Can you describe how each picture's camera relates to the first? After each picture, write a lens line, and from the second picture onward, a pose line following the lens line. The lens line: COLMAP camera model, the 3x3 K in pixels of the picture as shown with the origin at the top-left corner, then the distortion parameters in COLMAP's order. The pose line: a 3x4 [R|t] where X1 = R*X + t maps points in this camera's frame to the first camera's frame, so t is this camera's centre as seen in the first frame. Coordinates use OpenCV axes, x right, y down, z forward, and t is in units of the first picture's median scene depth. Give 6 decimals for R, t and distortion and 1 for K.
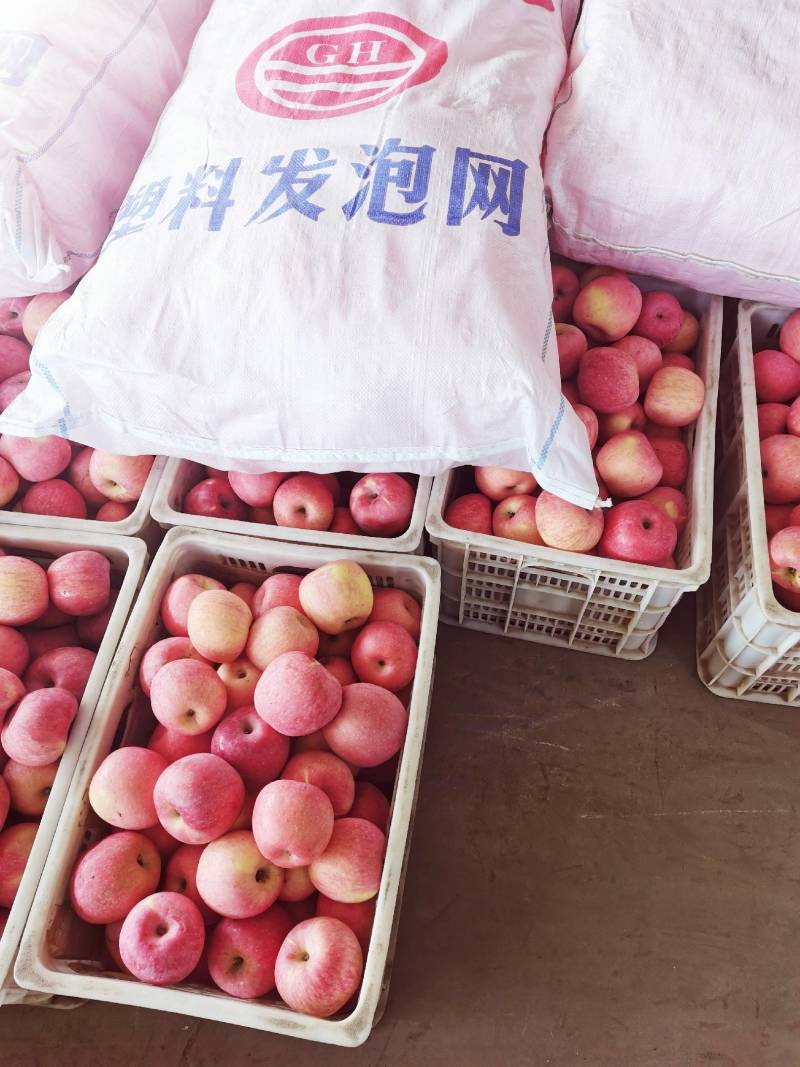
lens RADIAL K [[804.2, 0, 401.4], [0, 804.2, 547.6], [0, 0, 1]] dist [0.034169, -0.044708]
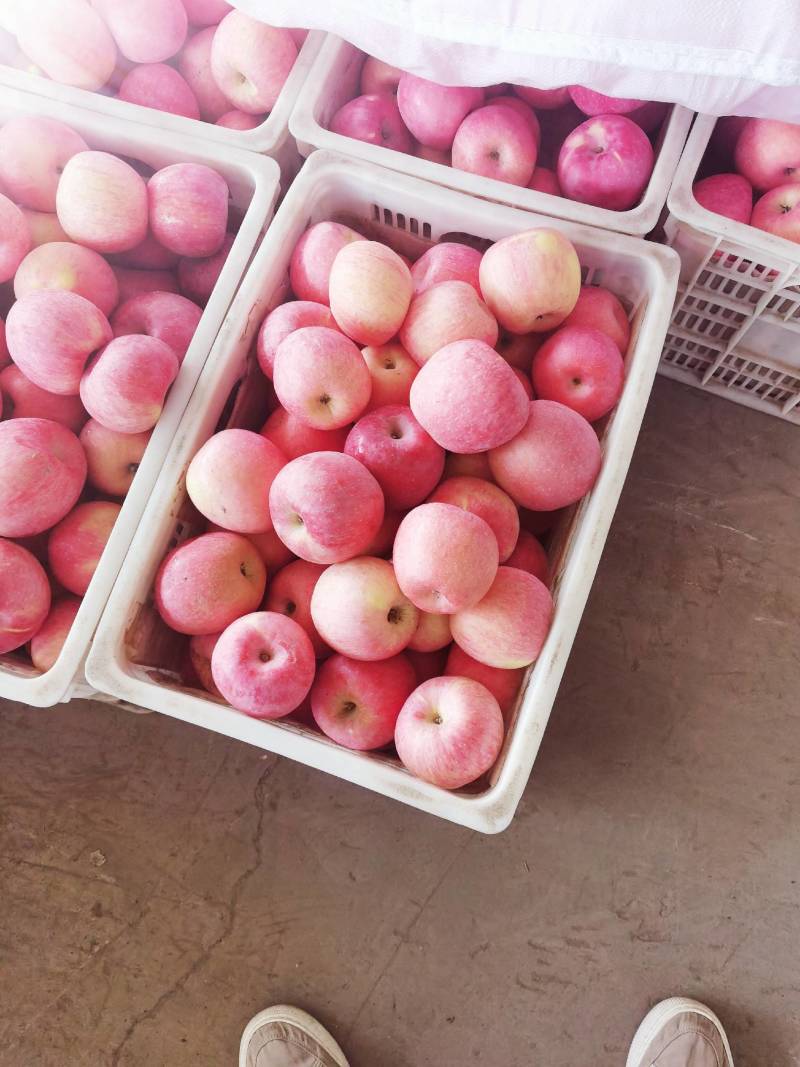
lens RADIAL K [[804.2, 0, 401.4], [0, 804.2, 547.6], [0, 0, 1]] dist [0.034169, -0.044708]
pose [[0.983198, 0.176712, -0.045771, -0.130729], [-0.157283, 0.947345, 0.278926, 0.114510], [0.092651, -0.267041, 0.959221, 0.247624]]
